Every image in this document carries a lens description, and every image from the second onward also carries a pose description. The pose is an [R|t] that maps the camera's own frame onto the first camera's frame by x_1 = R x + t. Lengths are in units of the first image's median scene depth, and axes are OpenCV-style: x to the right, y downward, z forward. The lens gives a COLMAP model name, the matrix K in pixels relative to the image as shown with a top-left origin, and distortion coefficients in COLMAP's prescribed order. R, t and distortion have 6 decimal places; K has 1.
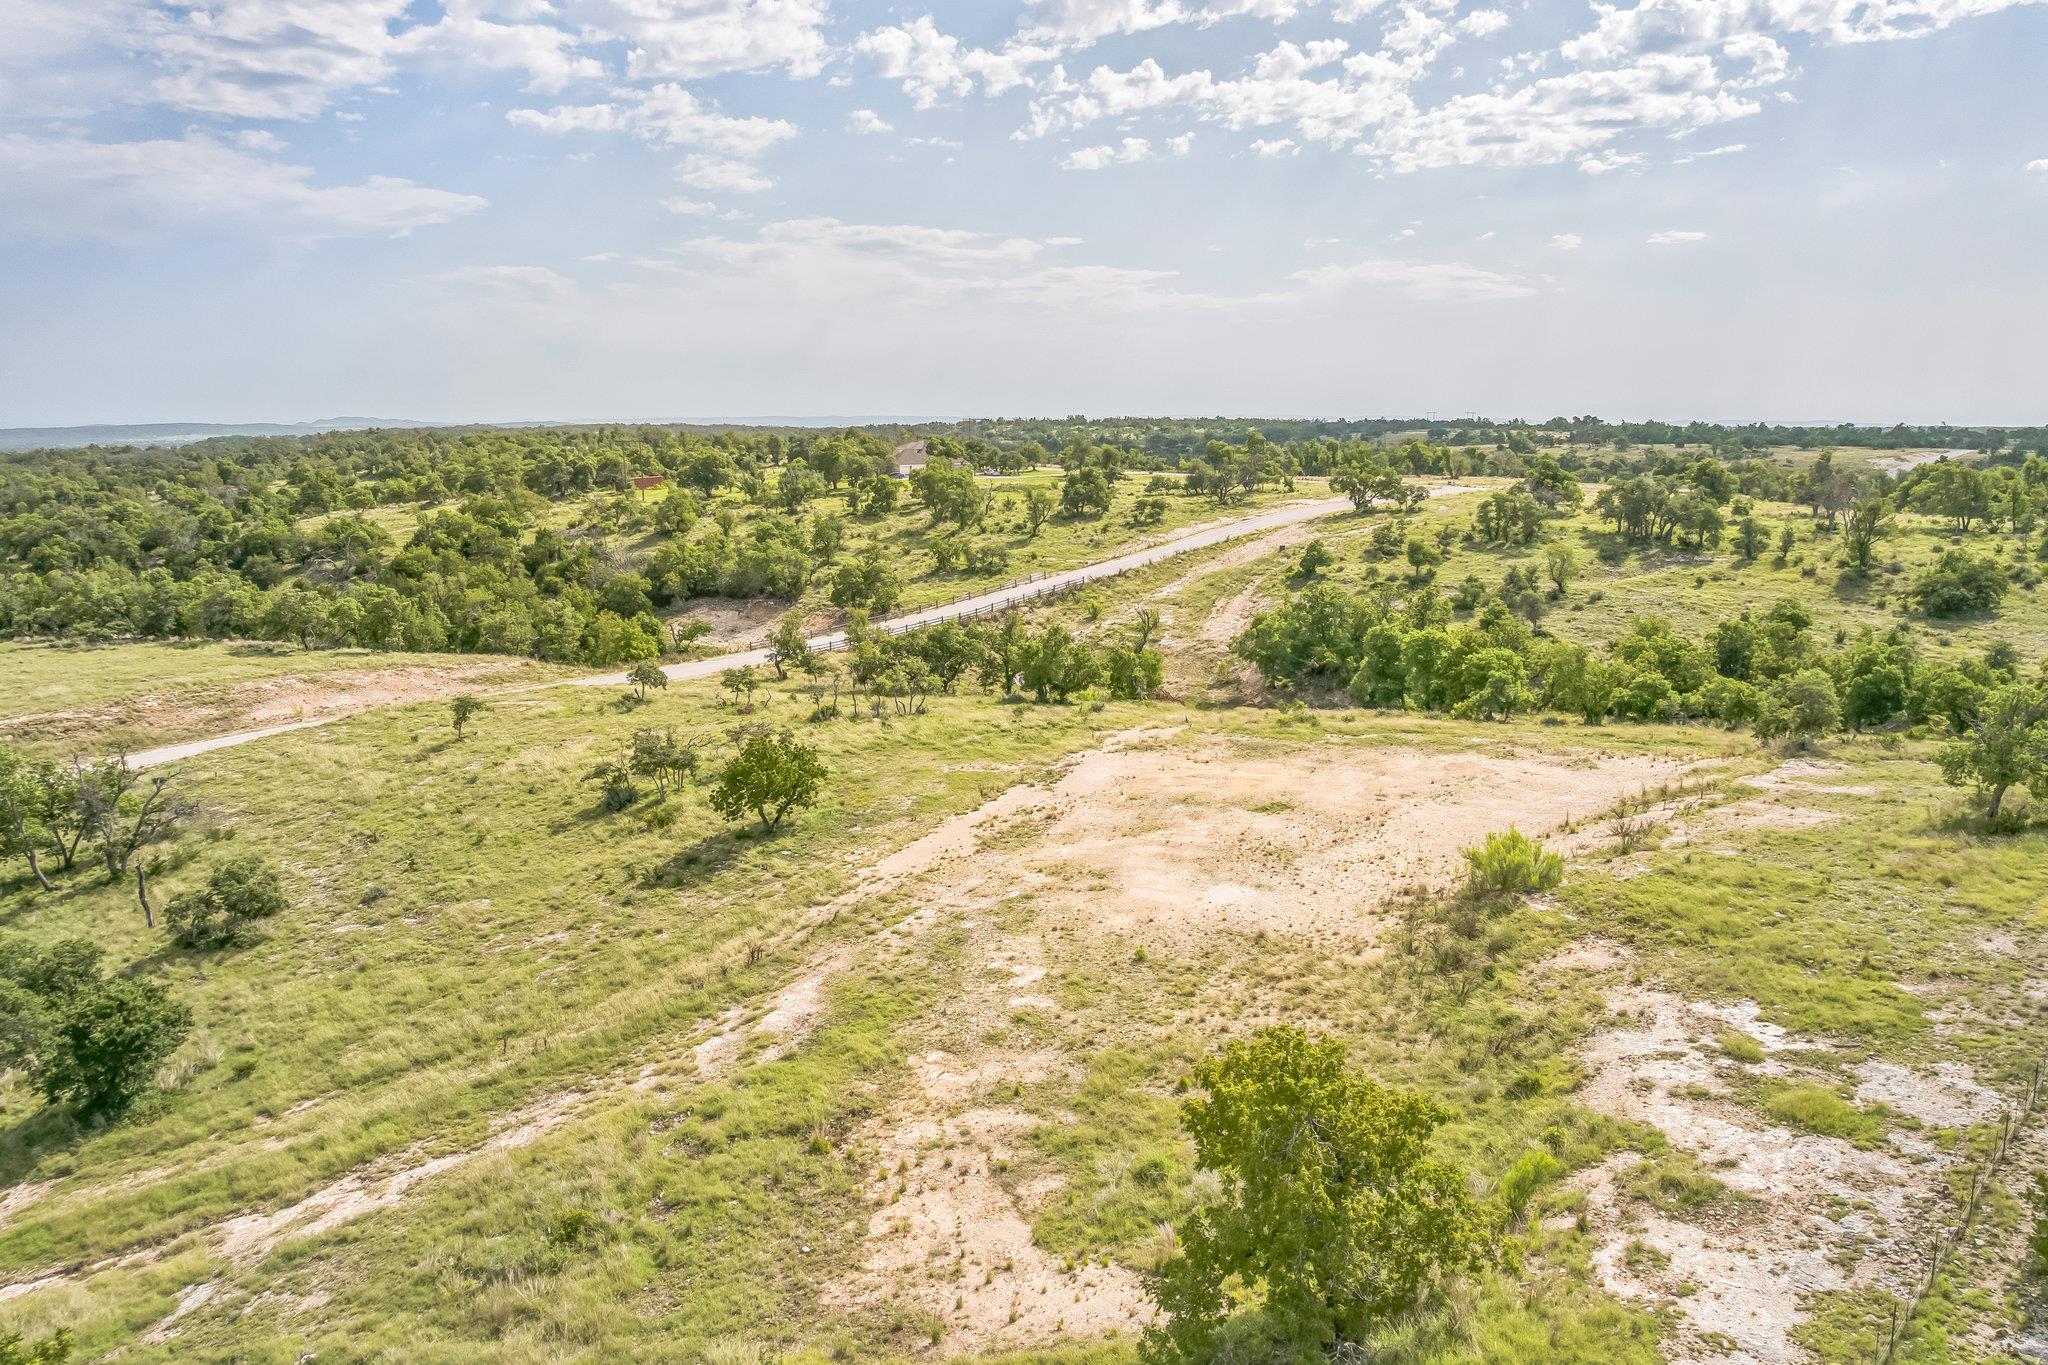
lens RADIAL K [[1474.2, 0, 1024.0], [0, 1474.2, 682.5], [0, 0, 1]] dist [-0.031100, -0.007715]
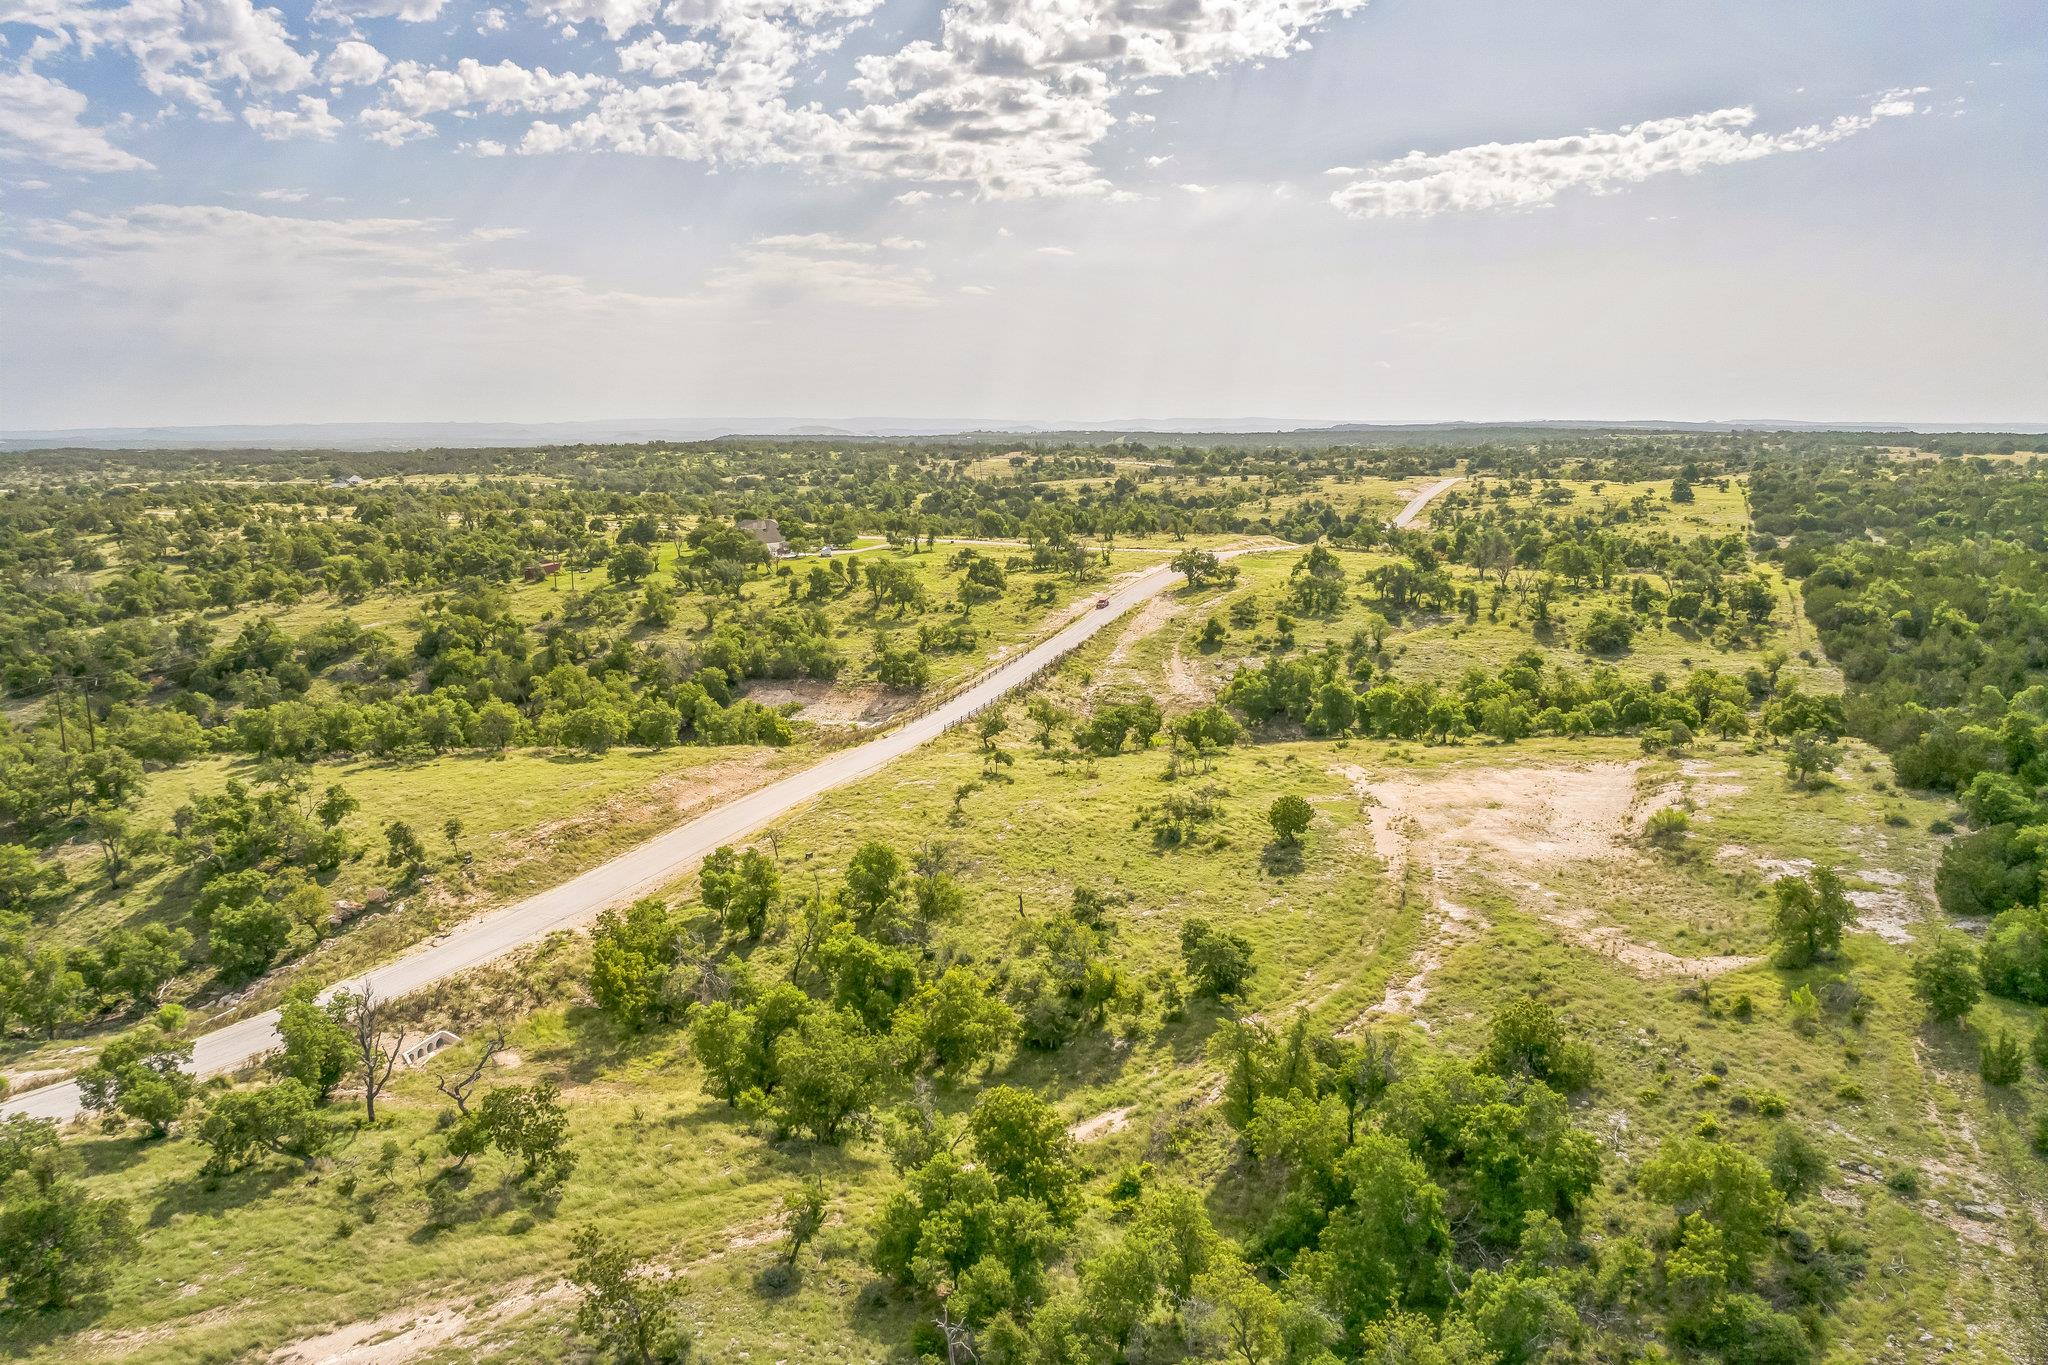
lens RADIAL K [[1428.4, 0, 1024.1], [0, 1428.4, 660.5], [0, 0, 1]] dist [-0.031295, -0.008220]
pose [[0.944024, -0.061922, 0.324012, -0.472070], [0.065882, 0.997827, -0.001257, -0.069290], [-0.323230, 0.022534, 0.946052, -0.295516]]
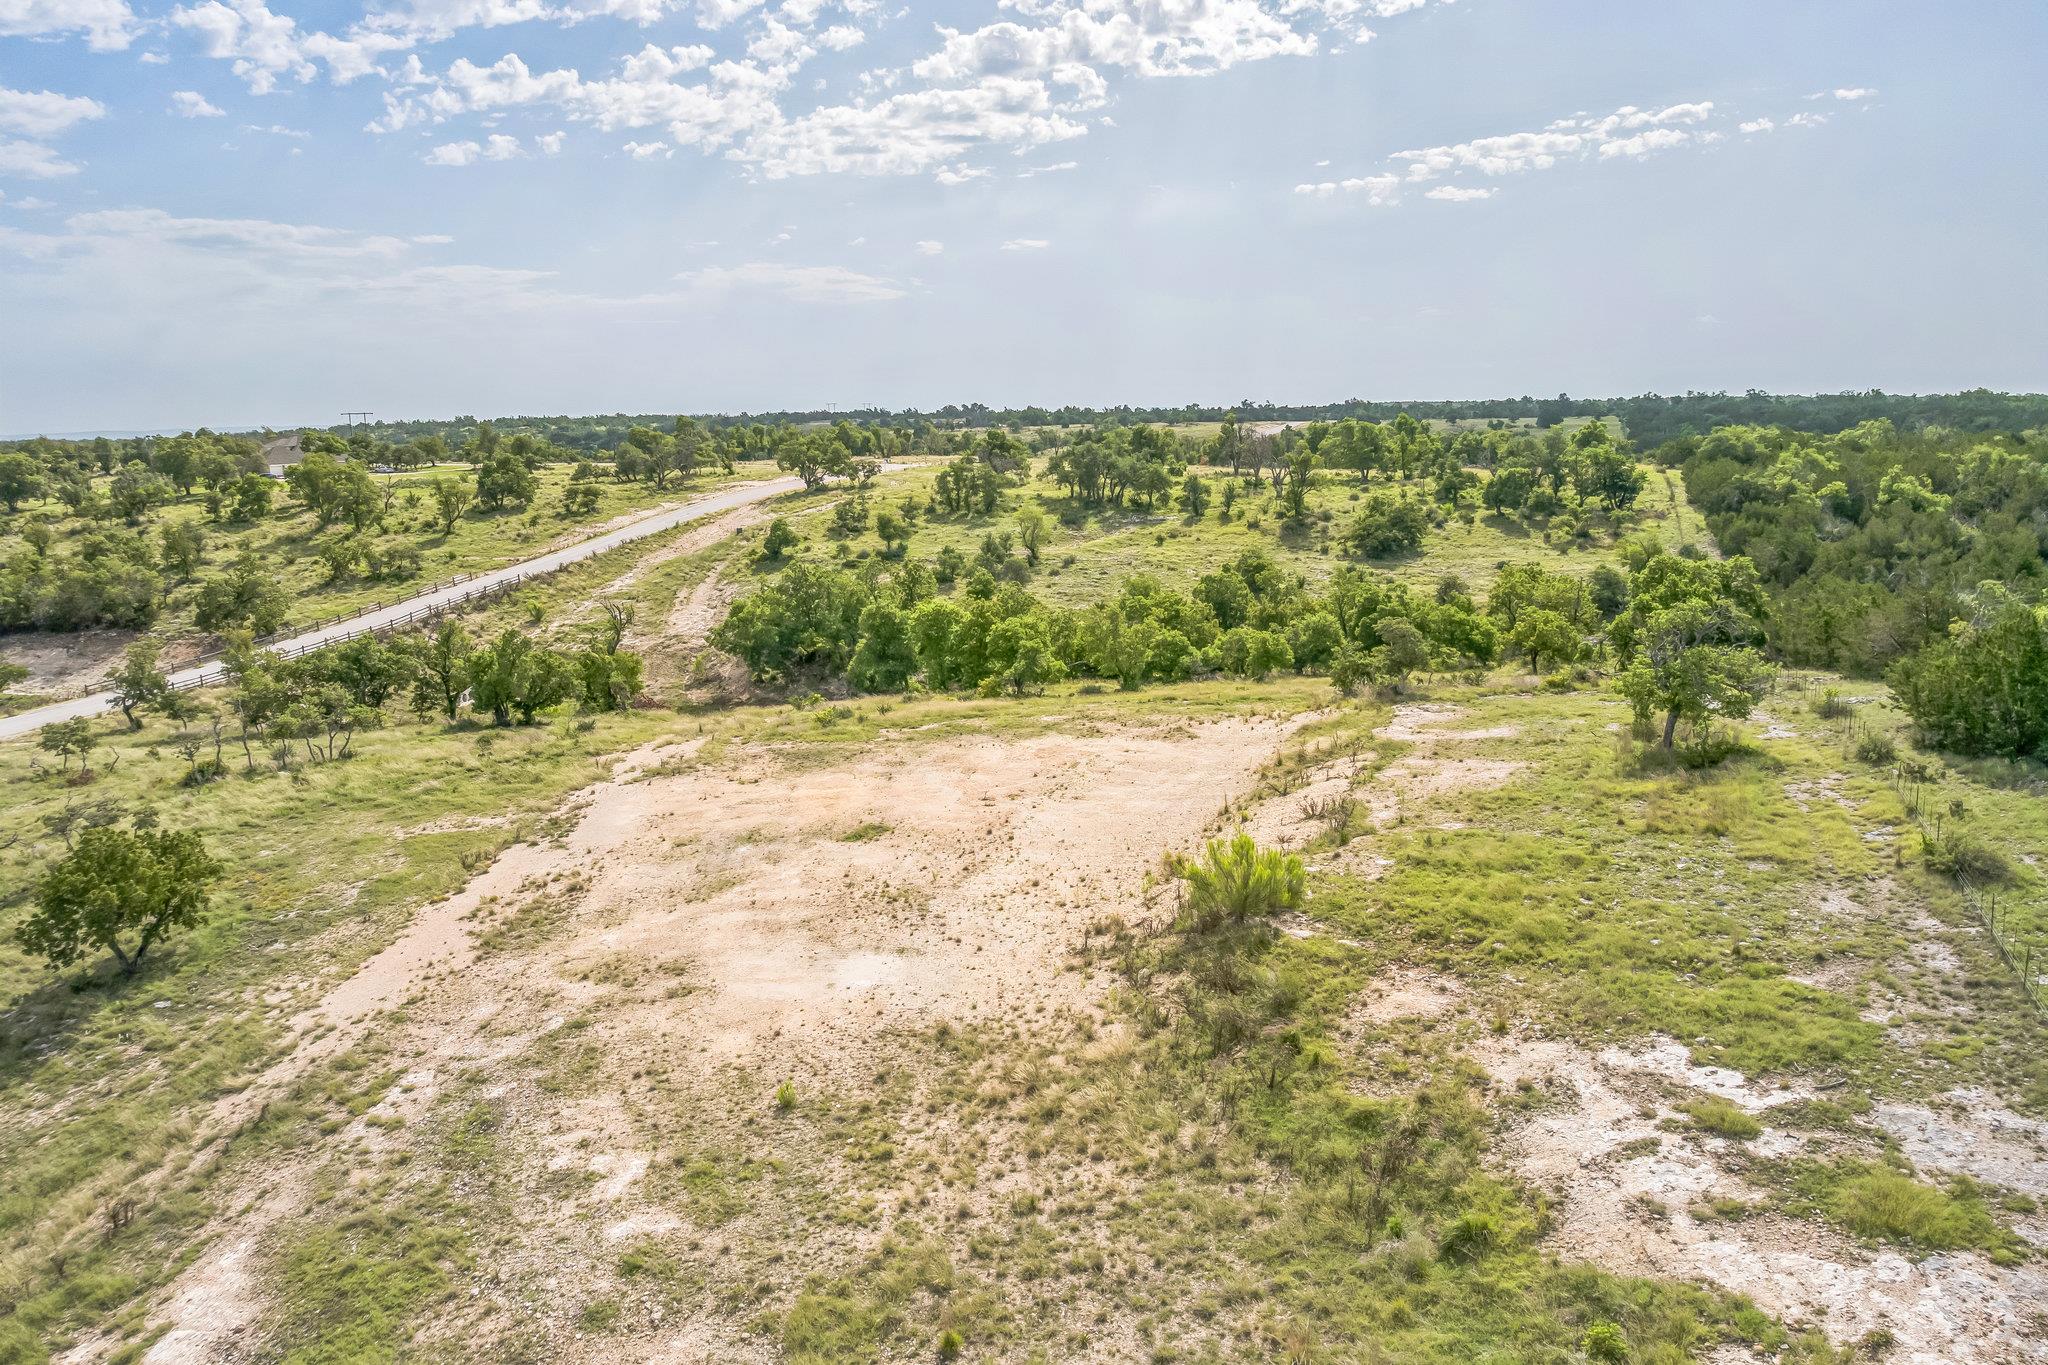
lens RADIAL K [[1440.6, 0, 1023.8], [0, 1440.6, 664.0], [0, 0, 1]] dist [-0.012418, -0.060894]
pose [[0.919293, -0.086645, 0.383919, -0.016888], [0.089416, 0.995937, 0.010664, -0.001953], [-0.383283, 0.024525, 0.923305, 0.114773]]
